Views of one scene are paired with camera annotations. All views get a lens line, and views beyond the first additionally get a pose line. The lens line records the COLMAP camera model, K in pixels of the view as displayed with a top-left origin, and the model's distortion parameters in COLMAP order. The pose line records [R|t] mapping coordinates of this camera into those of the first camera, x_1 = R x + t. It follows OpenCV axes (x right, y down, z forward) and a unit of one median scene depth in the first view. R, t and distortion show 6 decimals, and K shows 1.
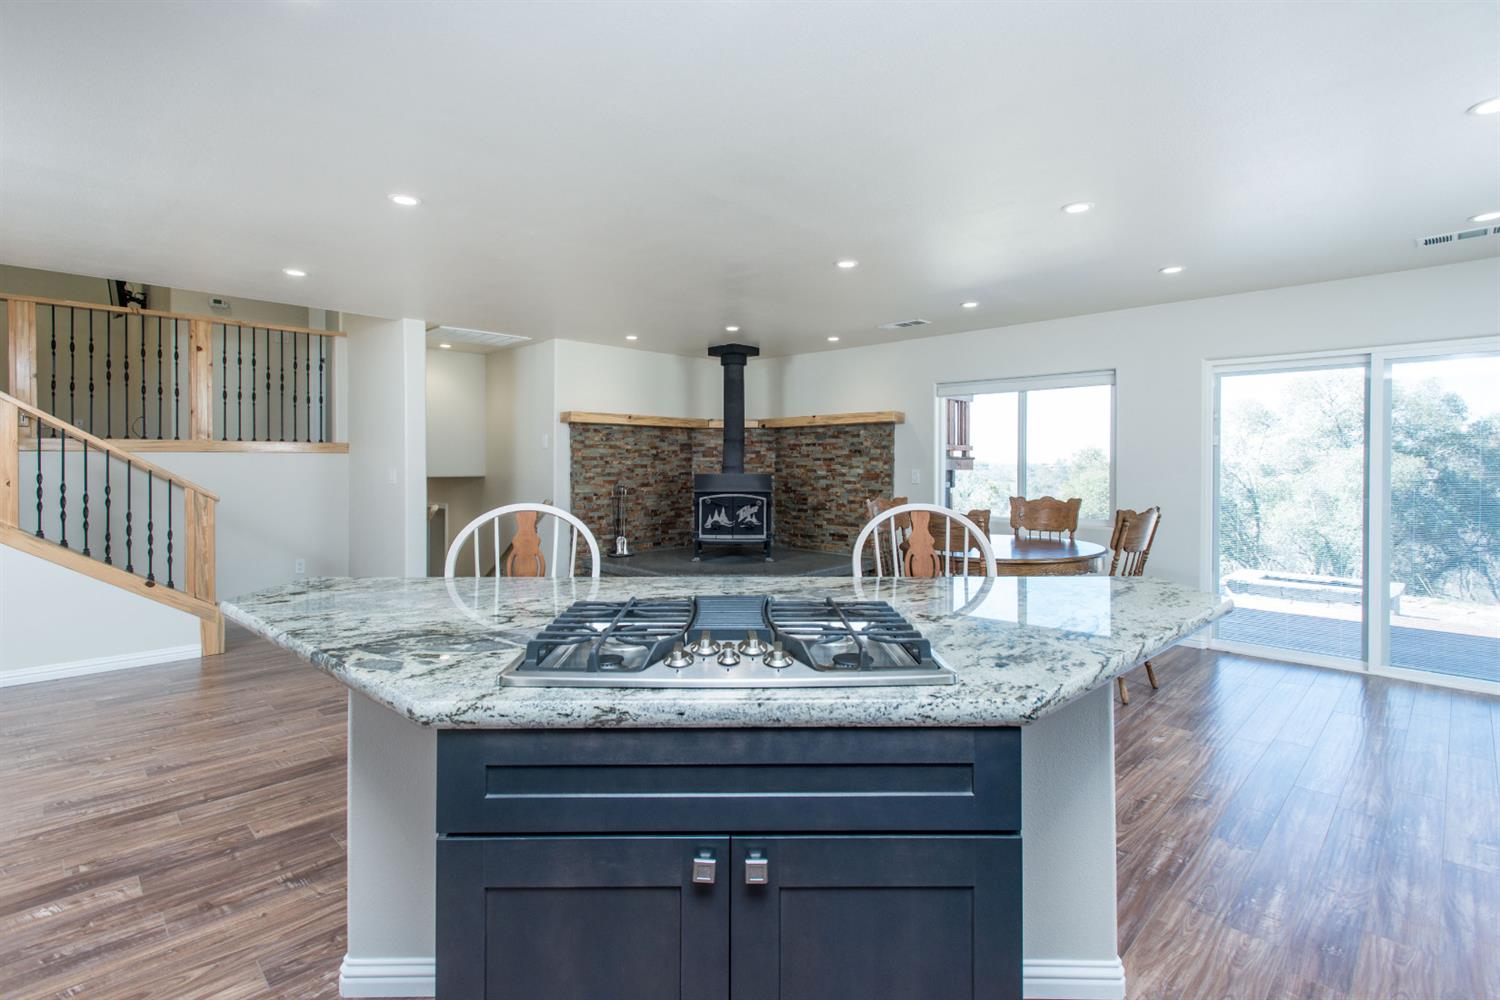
lens RADIAL K [[719.5, 0, 739.0], [0, 719.5, 475.0], [0, 0, 1]] dist [-0.000082, -0.000877]
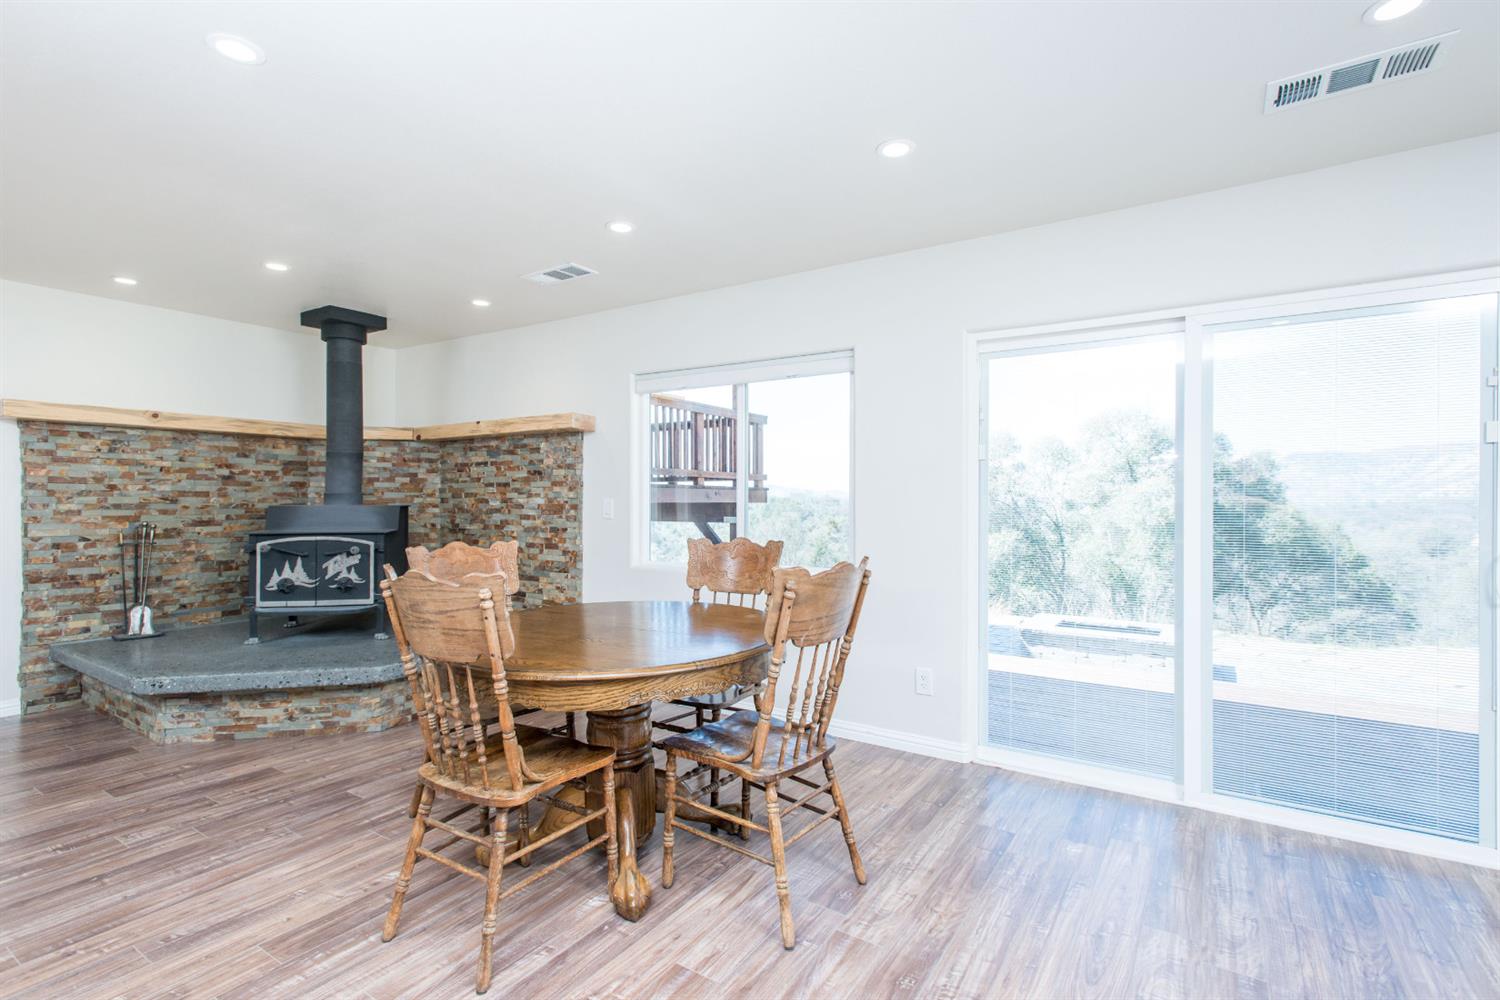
lens RADIAL K [[711.3, 0, 750.0], [0, 711.3, 500.0], [0, 0, 1]] dist [-0.002423, -0.000649]
pose [[0.978798, -0.000111, 0.204827, 0.229060], [0.003206, 0.999886, -0.014775, 0.004483], [-0.204802, 0.015118, 0.978687, 0.286377]]
